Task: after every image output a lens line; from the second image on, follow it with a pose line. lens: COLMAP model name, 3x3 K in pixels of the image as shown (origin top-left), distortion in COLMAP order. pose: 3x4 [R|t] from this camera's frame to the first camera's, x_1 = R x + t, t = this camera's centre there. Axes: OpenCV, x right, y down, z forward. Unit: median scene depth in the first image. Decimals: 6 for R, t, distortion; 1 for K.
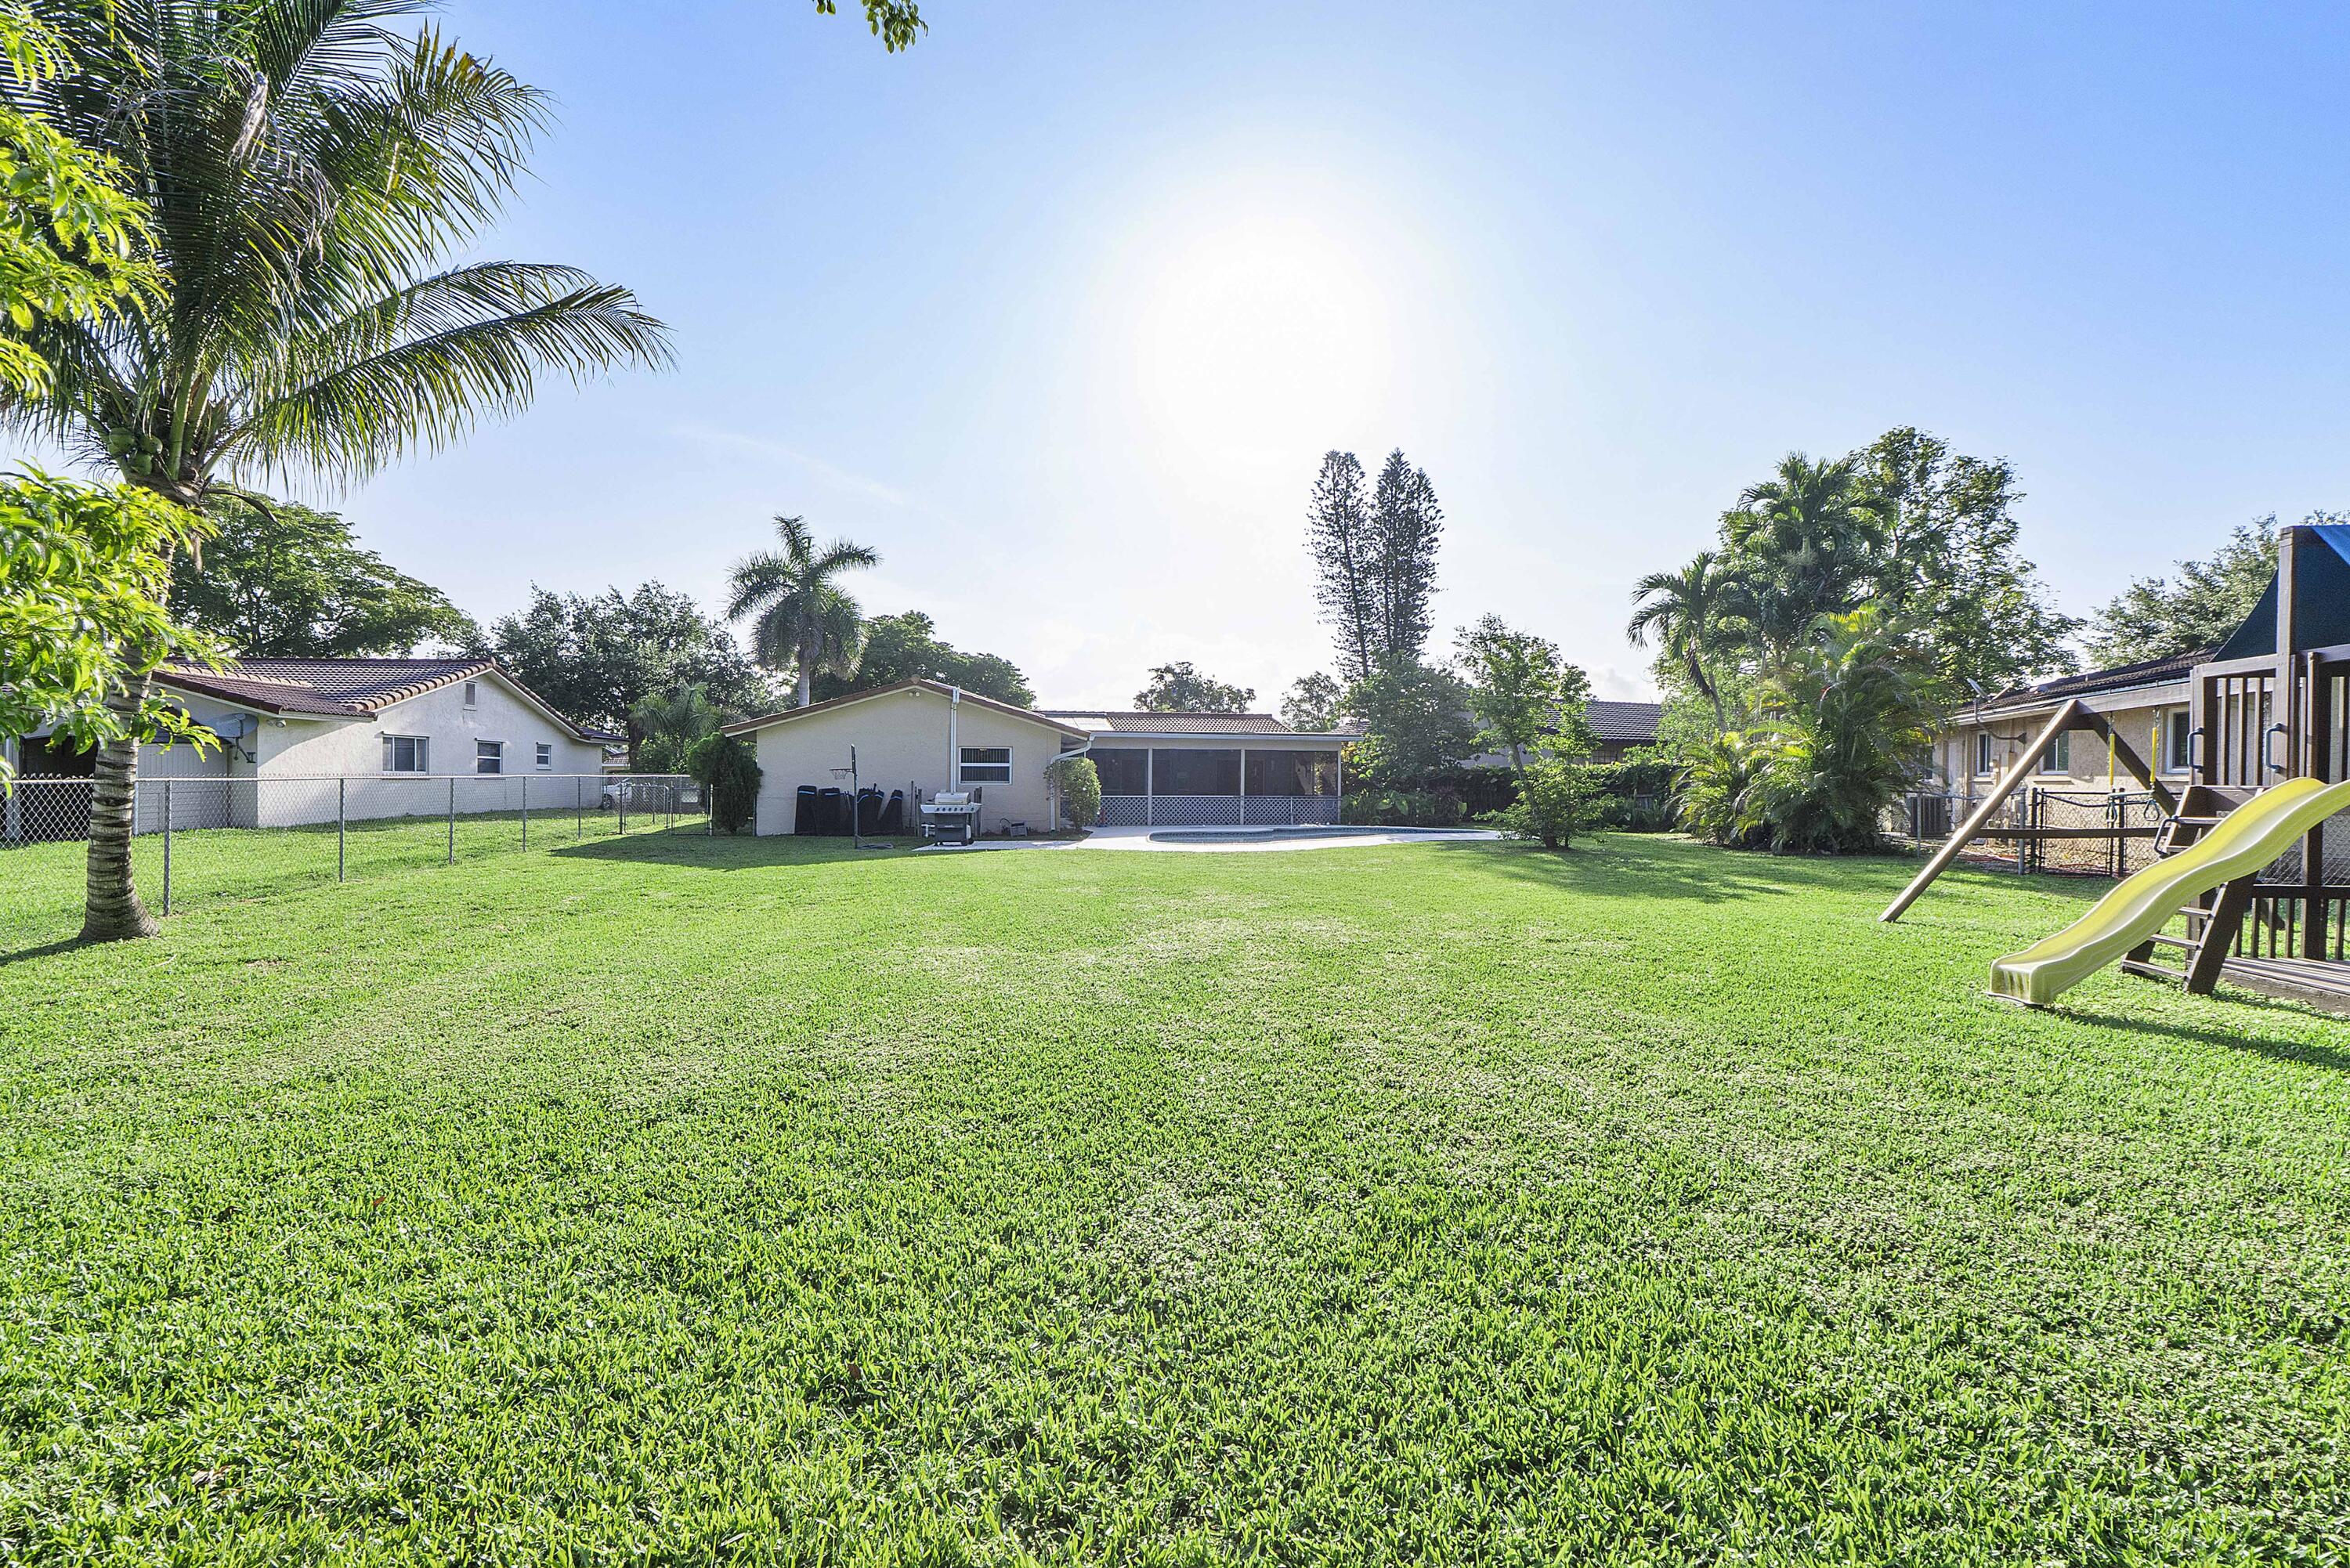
lens RADIAL K [[1020.3, 0, 1181.9], [0, 1020.3, 794.6], [0, 0, 1]] dist [-0.002376, -0.000307]
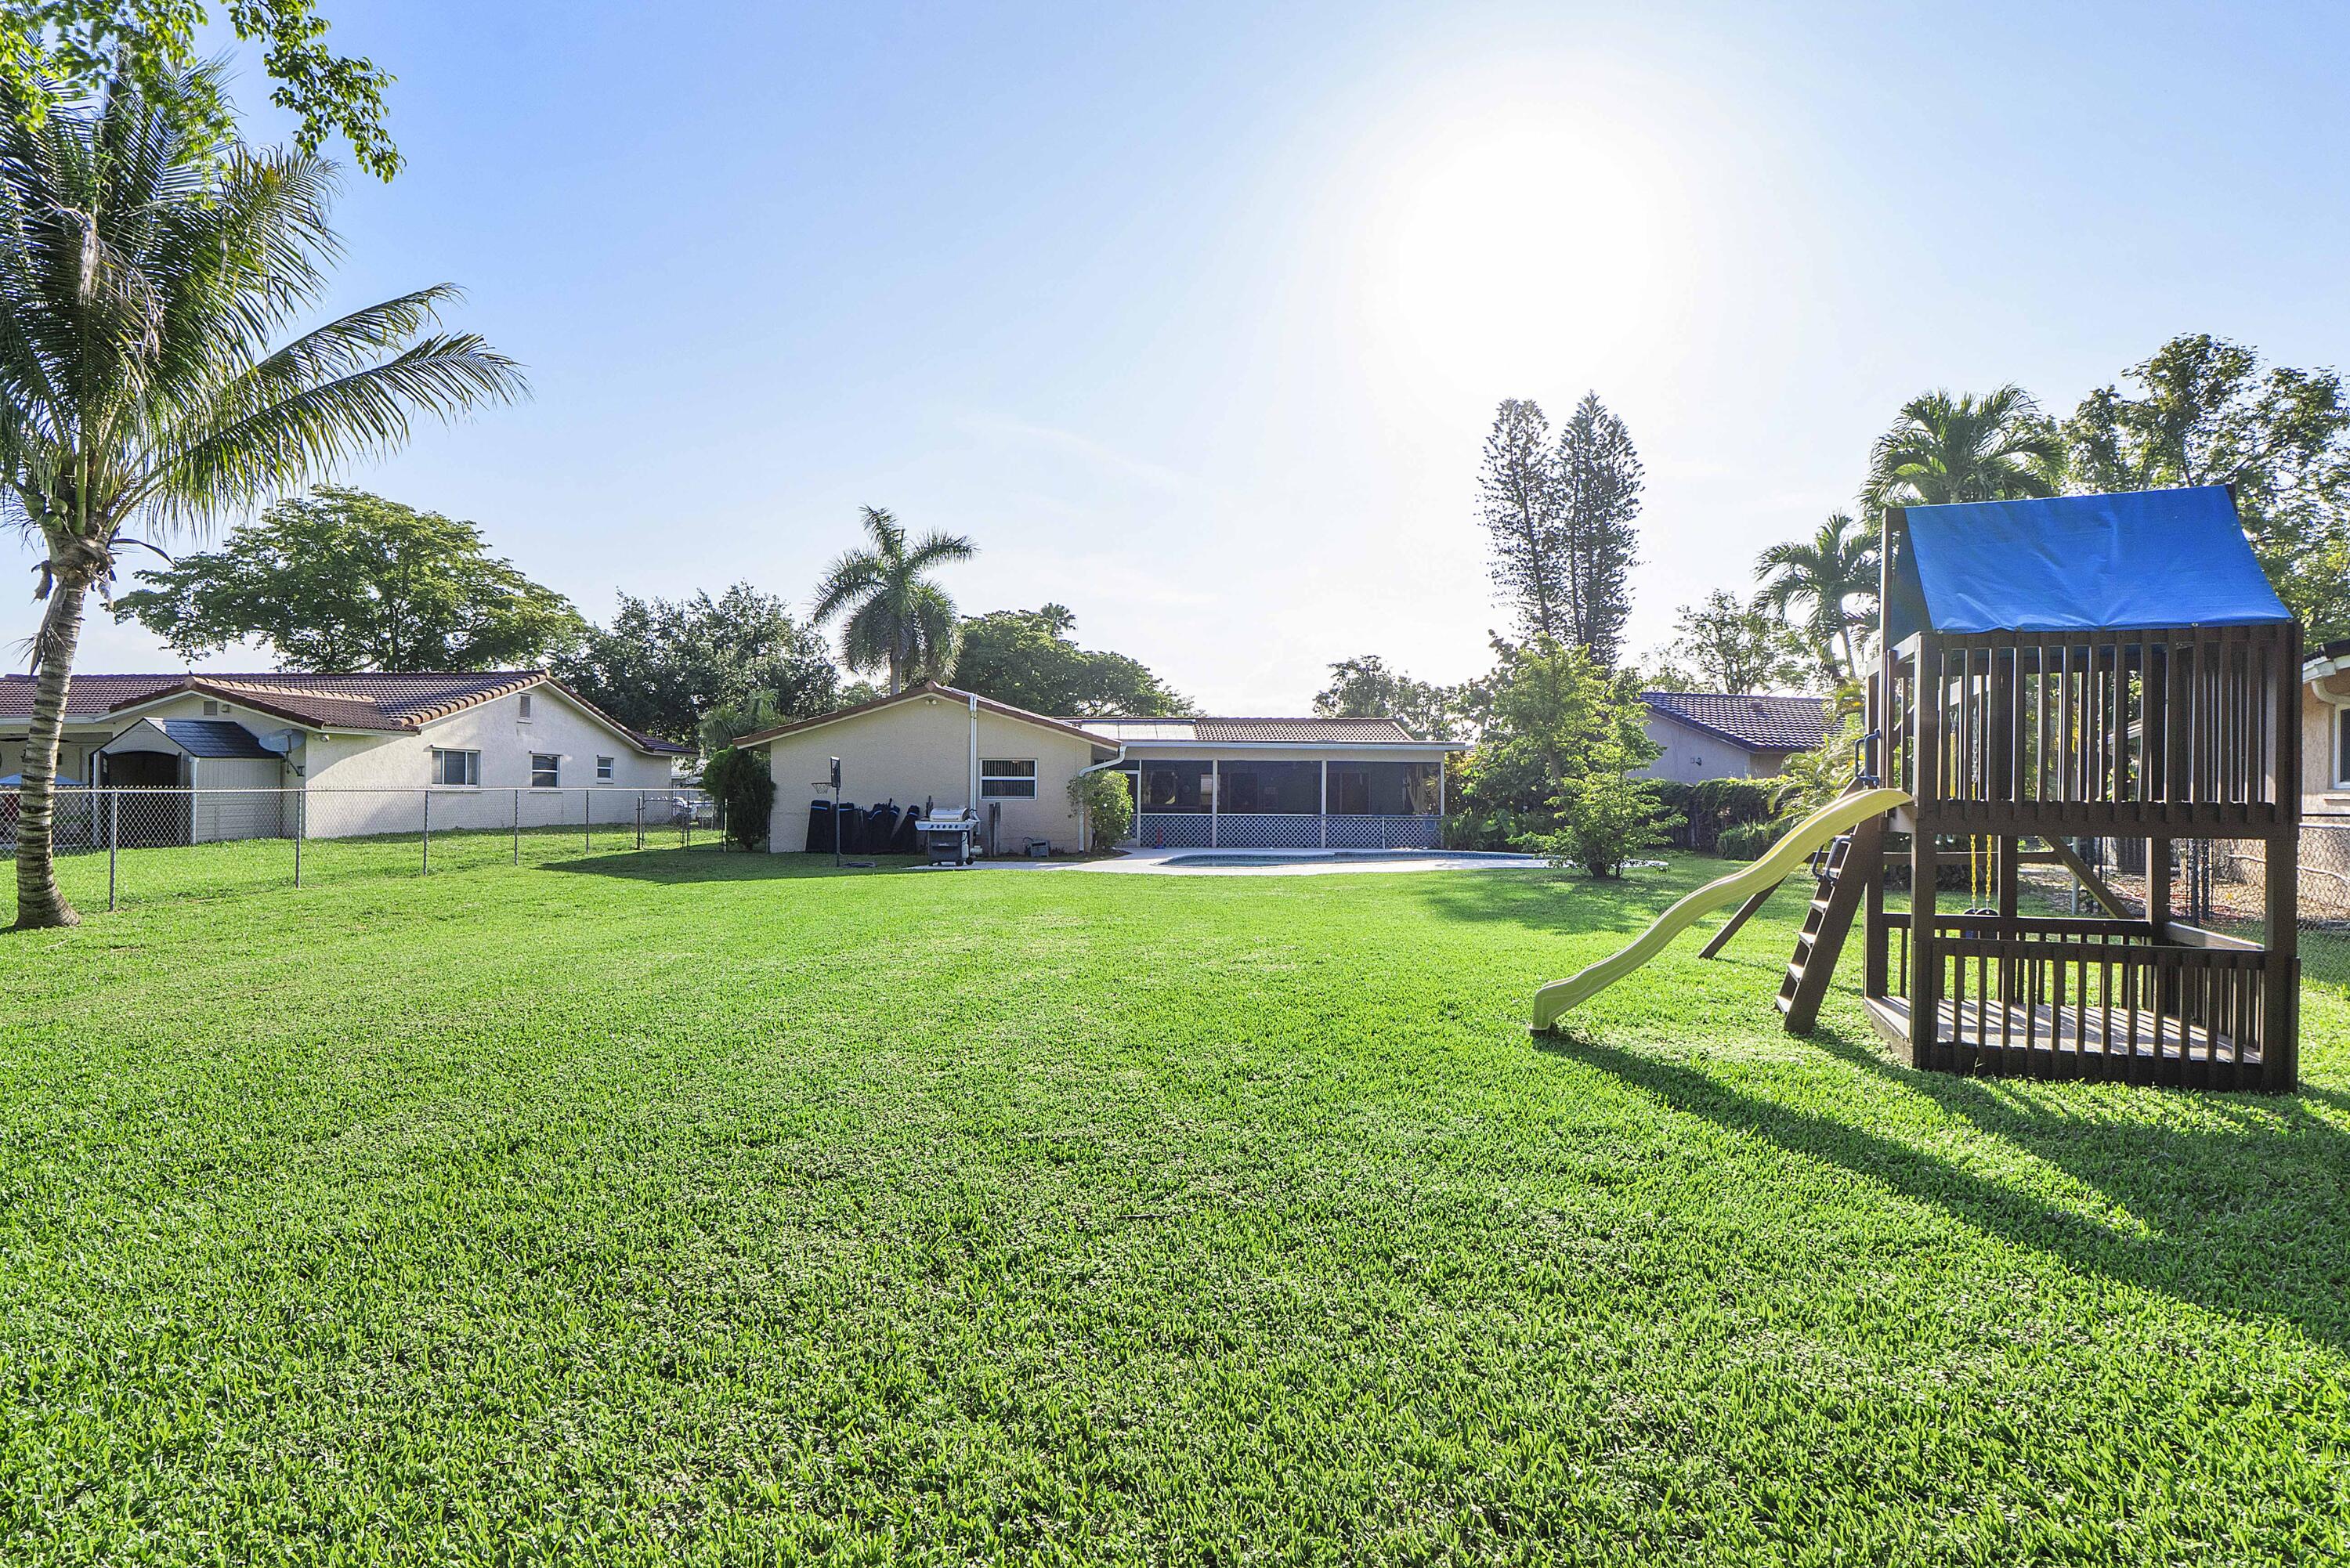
lens RADIAL K [[1218.4, 0, 1174.9], [0, 1218.4, 794.4], [0, 0, 1]] dist [-0.001867, -0.000399]
pose [[0.981237, 0.002659, -0.192789, 0.130903], [-0.005762, 0.999863, -0.015538, 0.001003], [0.192721, 0.016358, 0.981117, -0.031816]]
